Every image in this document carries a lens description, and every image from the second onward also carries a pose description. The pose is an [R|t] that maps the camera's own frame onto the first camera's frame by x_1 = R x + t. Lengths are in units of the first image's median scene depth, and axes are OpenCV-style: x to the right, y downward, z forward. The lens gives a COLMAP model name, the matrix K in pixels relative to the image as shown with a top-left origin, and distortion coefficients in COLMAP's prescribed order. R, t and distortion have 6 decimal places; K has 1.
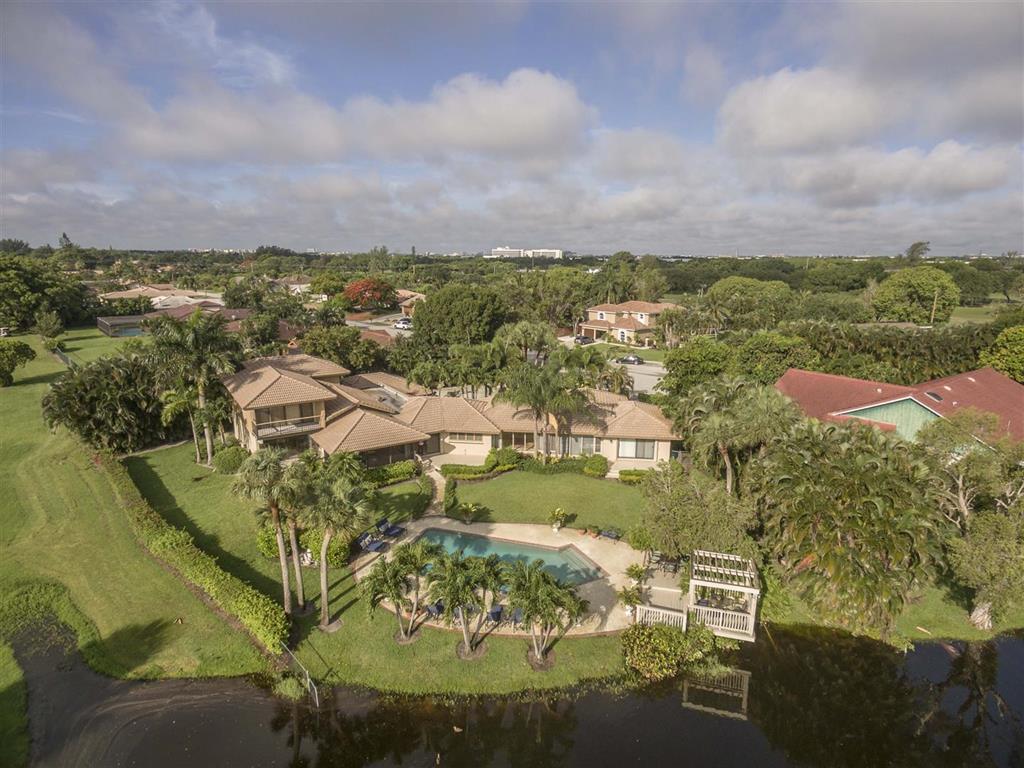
lens RADIAL K [[598.6, 0, 512.0], [0, 598.6, 384.0], [0, 0, 1]] dist [0.001901, -0.000361]
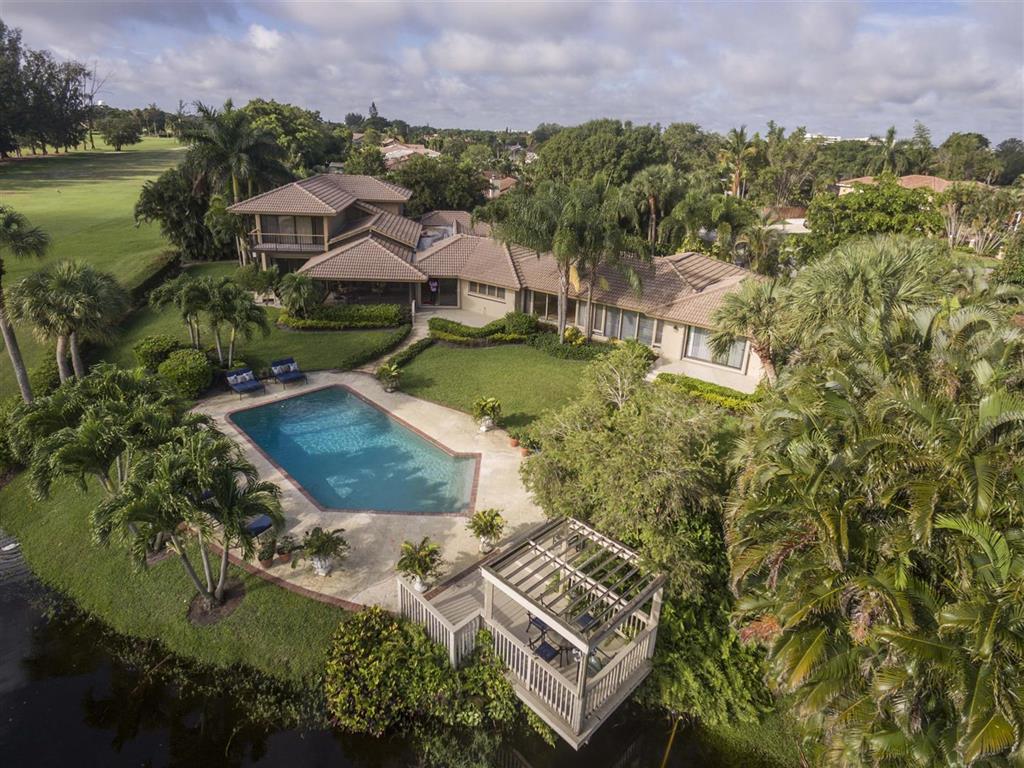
lens RADIAL K [[601.6, 0, 510.0], [0, 601.6, 343.9], [0, 0, 1]] dist [0.002241, 0.000437]
pose [[0.875893, 0.183068, -0.446427, 0.304712], [-0.138049, 0.981632, 0.131688, 0.053193], [0.462334, -0.053716, 0.885077, 0.365450]]
